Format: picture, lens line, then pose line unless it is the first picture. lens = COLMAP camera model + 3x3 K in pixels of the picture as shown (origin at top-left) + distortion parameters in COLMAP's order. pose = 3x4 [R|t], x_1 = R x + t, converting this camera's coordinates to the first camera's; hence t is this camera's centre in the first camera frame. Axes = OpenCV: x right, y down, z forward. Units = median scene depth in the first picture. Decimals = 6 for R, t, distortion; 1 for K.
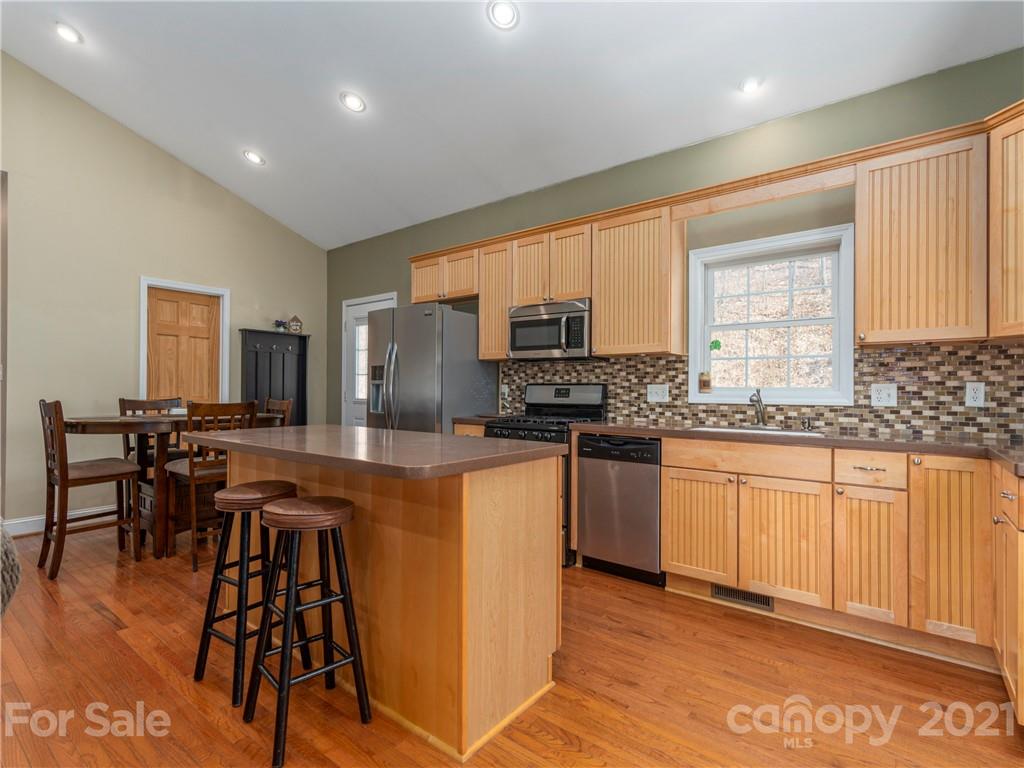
lens RADIAL K [[506.0, 0, 510.5], [0, 506.0, 387.0], [0, 0, 1]] dist [0.003919, 0.001819]
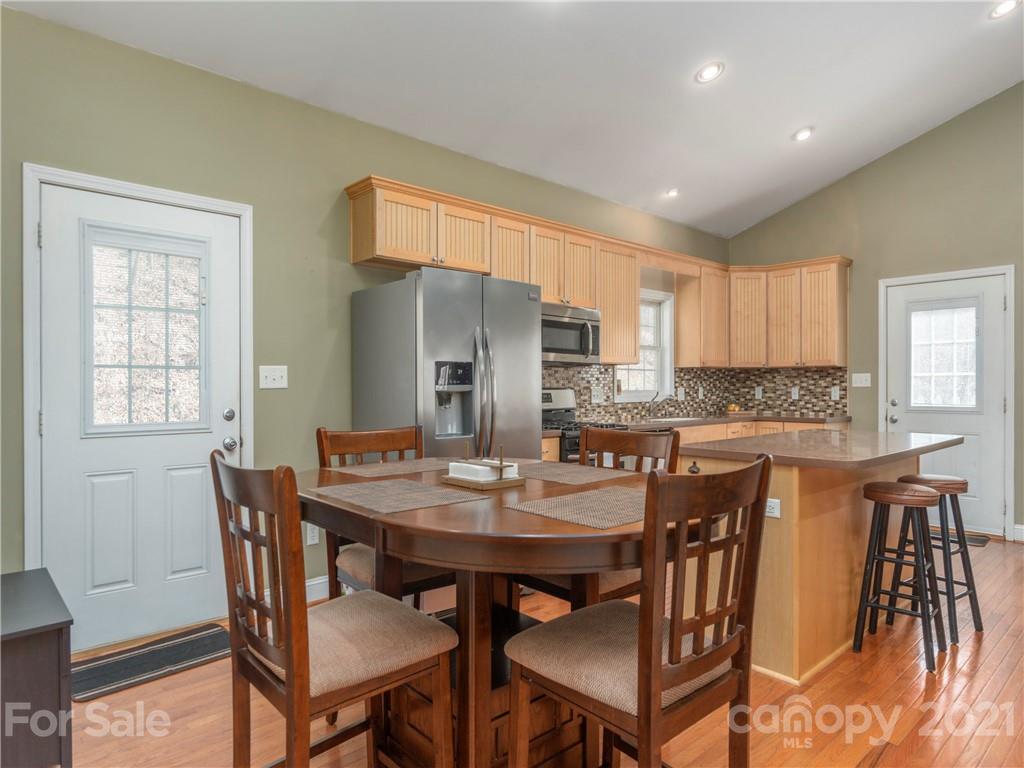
lens RADIAL K [[625.9, 0, 498.7], [0, 625.9, 383.3], [0, 0, 1]] dist [0.001822, -0.000018]
pose [[0.173313, -0.001543, 0.984866, -1.191901], [-0.001566, 0.999997, 0.001843, -0.019445], [-0.984865, -0.001862, 0.173311, 0.963992]]
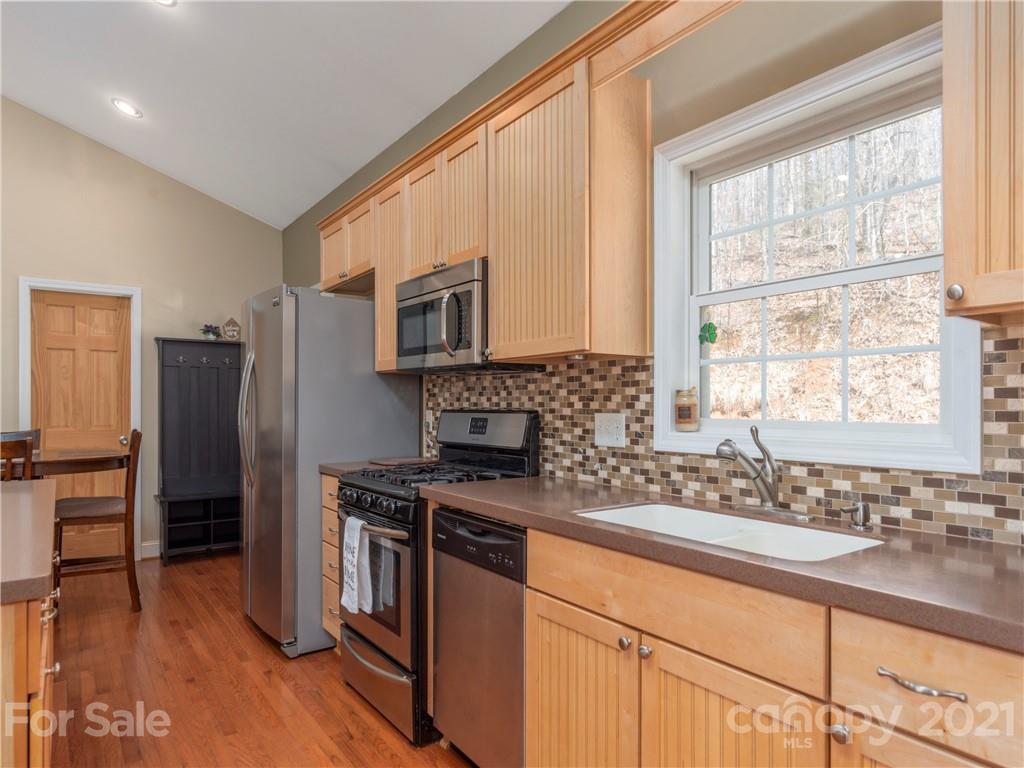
lens RADIAL K [[625.9, 0, 502.8], [0, 625.9, 404.5], [0, 0, 1]] dist [0.001822, -0.000018]
pose [[0.959099, -0.007490, -0.282970, 0.364892], [0.008730, 0.999957, 0.003119, -0.016789], [0.282935, -0.005462, 0.959124, 0.343814]]
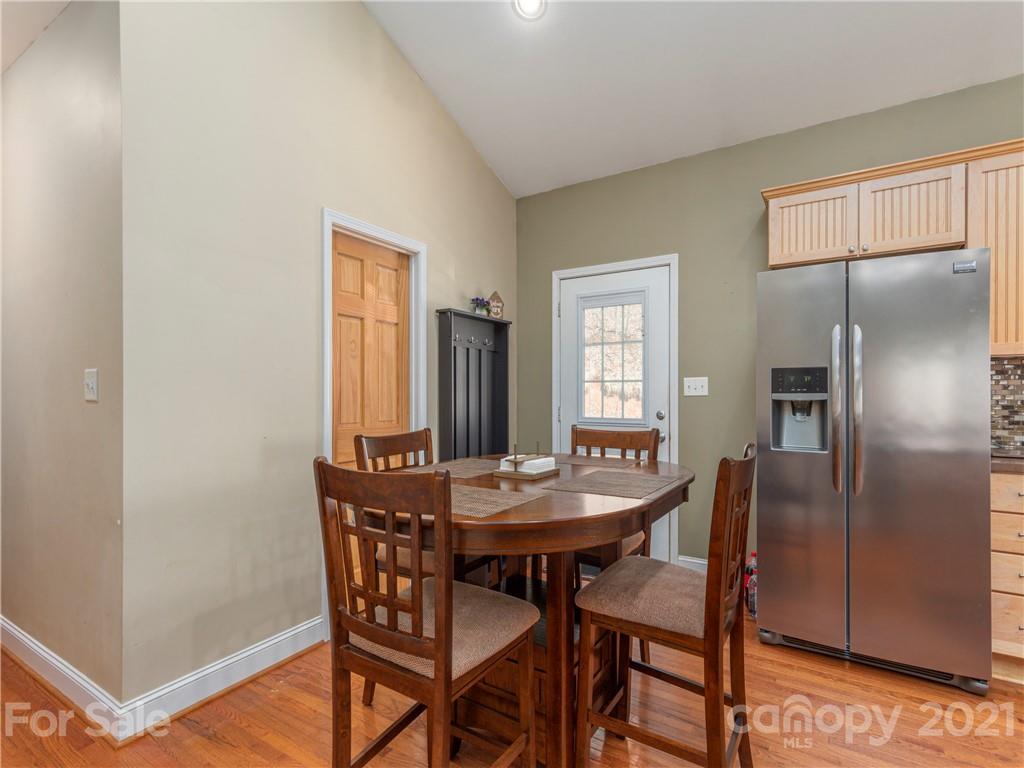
lens RADIAL K [[506.0, 0, 506.6], [0, 506.0, 392.0], [0, 0, 1]] dist [0.003919, 0.001819]
pose [[0.995710, -0.006765, 0.092284, -0.753290], [0.006499, 0.999974, 0.003187, -0.022031], [-0.092303, -0.002574, 0.995728, 0.554475]]
